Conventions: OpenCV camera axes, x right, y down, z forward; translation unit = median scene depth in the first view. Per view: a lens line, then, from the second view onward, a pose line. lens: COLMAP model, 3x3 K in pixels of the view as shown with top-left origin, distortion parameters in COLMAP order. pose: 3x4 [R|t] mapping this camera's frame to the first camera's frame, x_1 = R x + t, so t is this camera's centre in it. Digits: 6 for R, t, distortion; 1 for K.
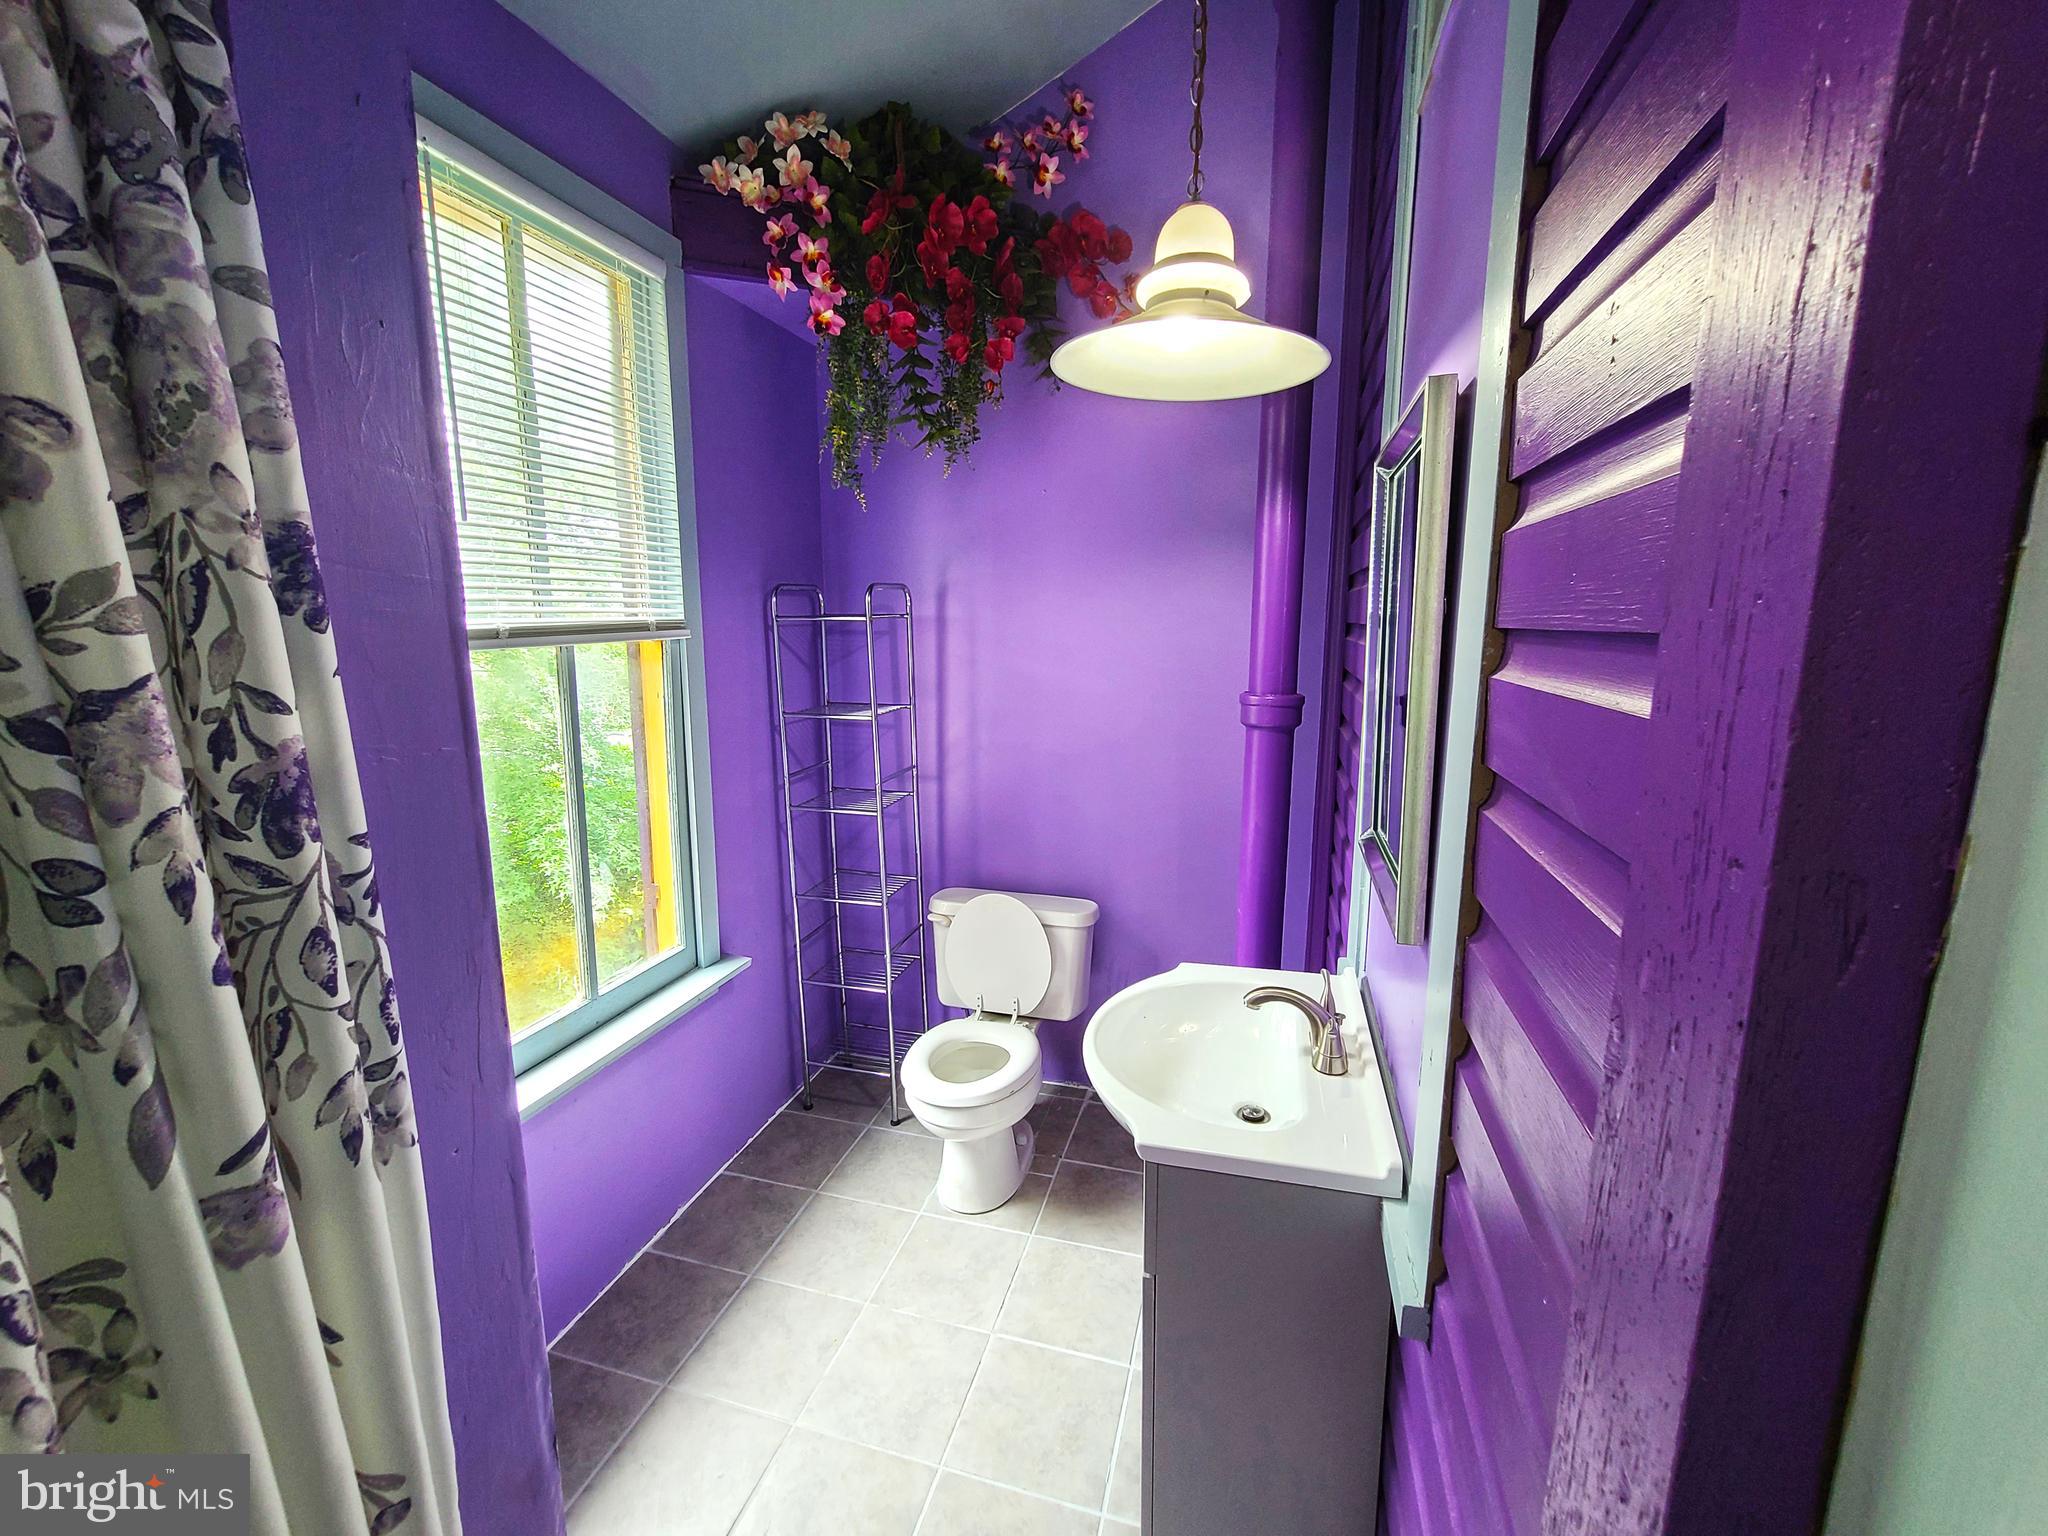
lens RADIAL K [[847.2, 0, 1027.1], [0, 847.2, 761.5], [0, 0, 1]] dist [-0.002133, -0.000498]
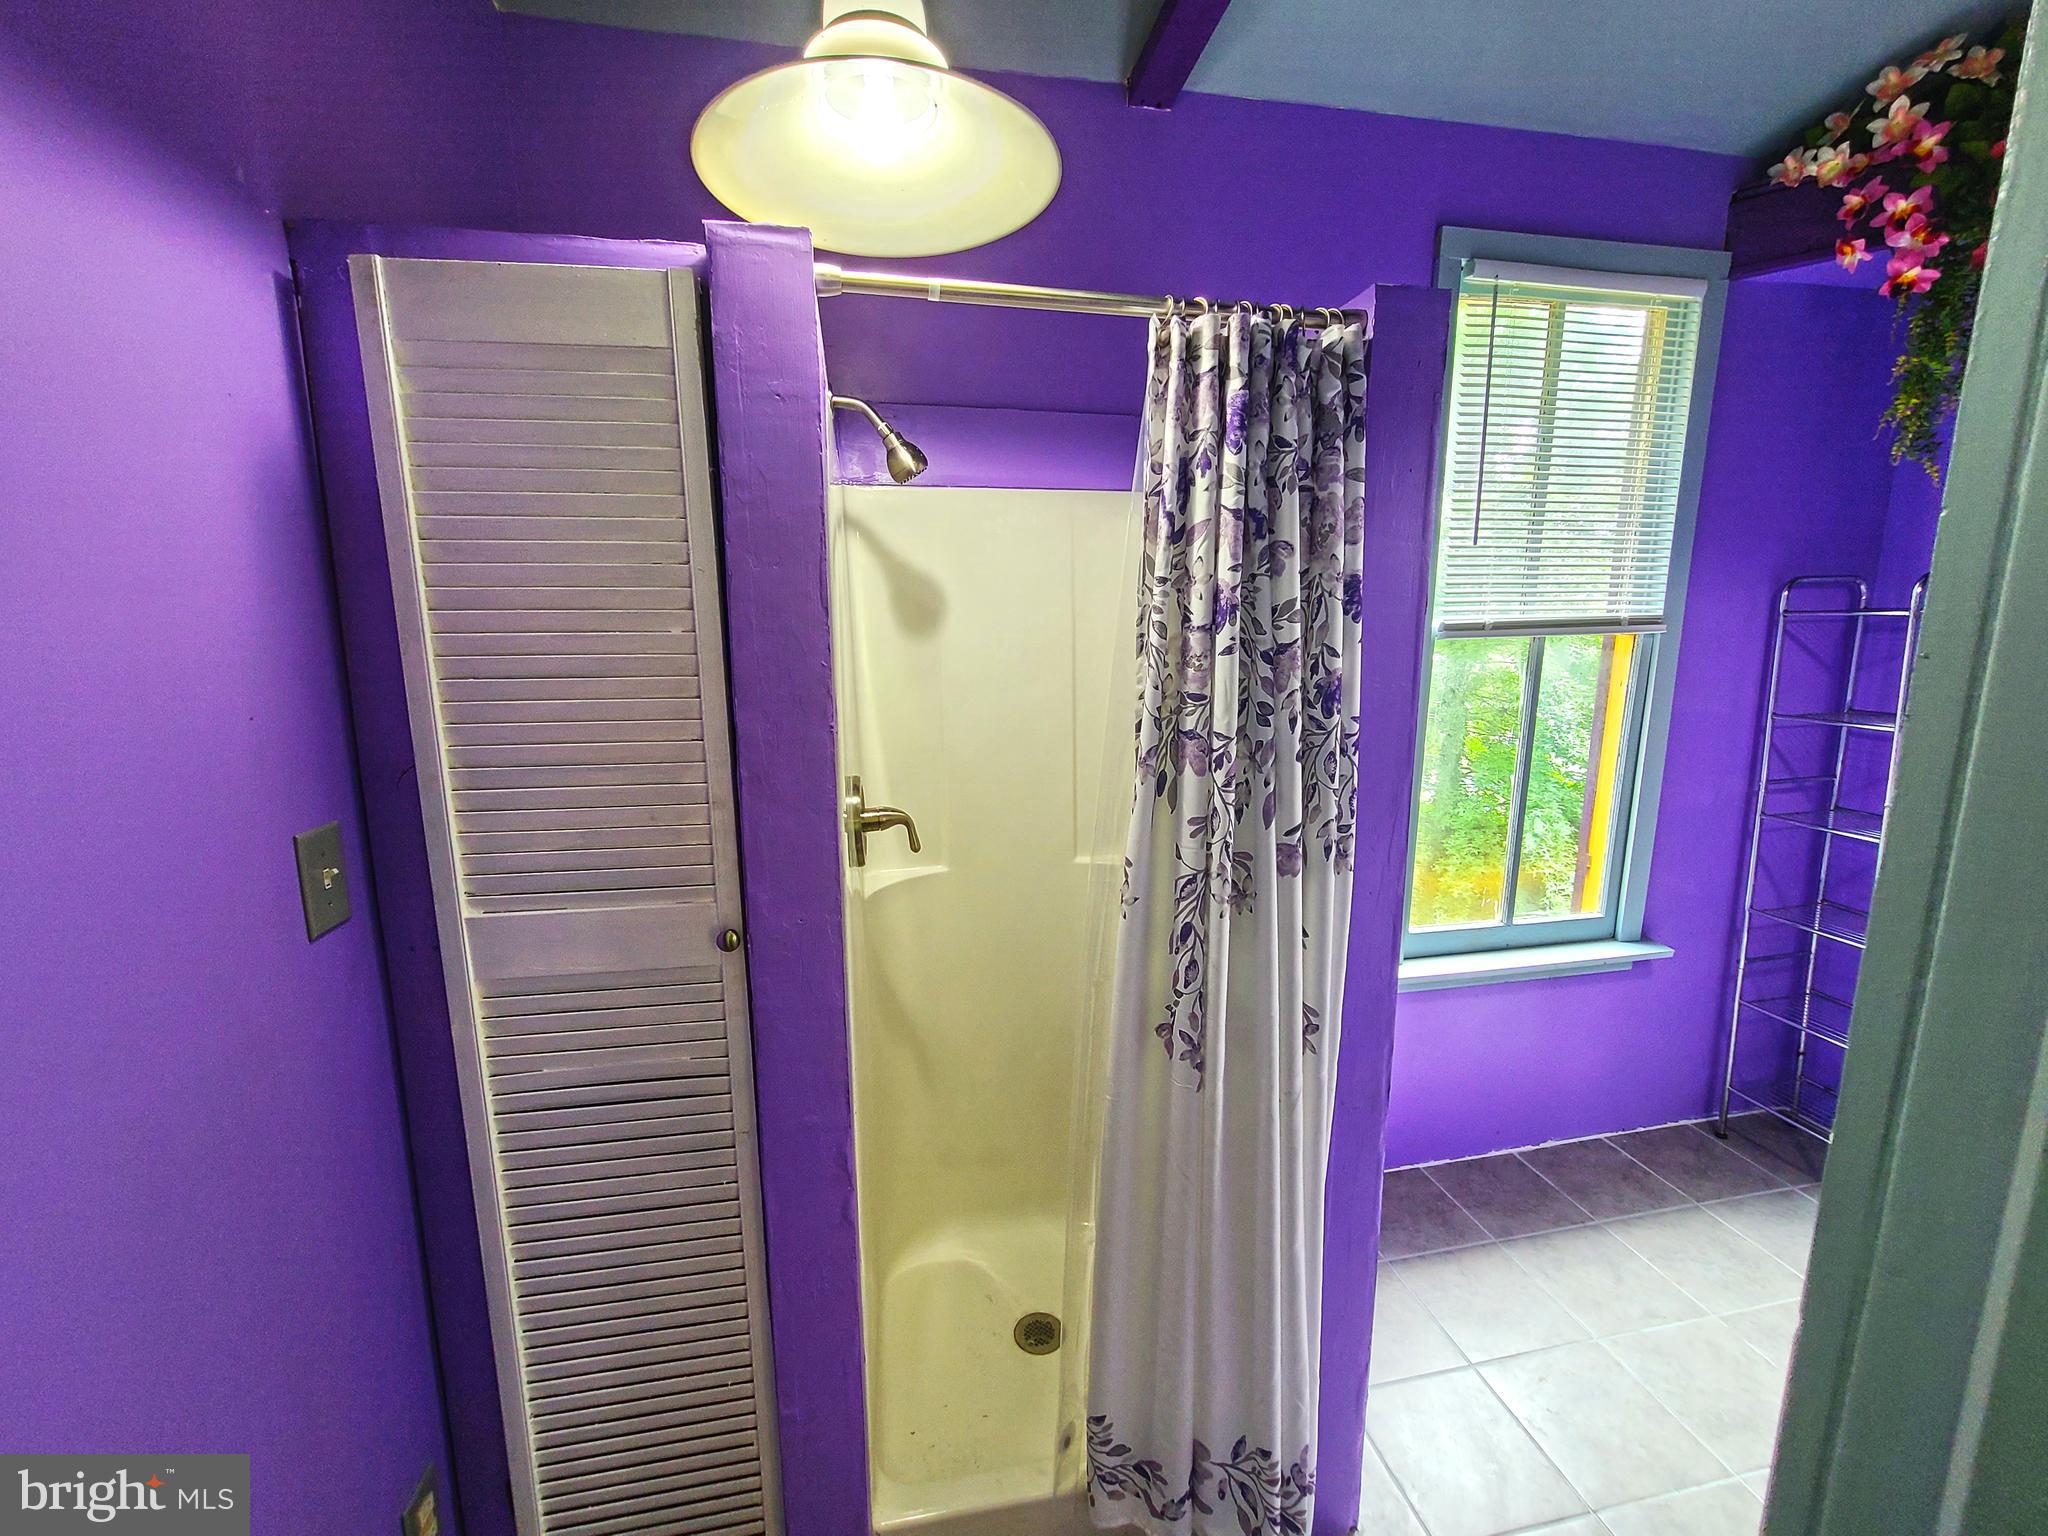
lens RADIAL K [[847.2, 0, 1028.4], [0, 847.2, 767.0], [0, 0, 1]] dist [-0.002133, -0.000498]
pose [[0.458000, 0.153322, -0.875631, 0.643505], [-0.142802, 0.984911, 0.097764, 0.104547], [0.877407, 0.080266, 0.472984, -0.647937]]
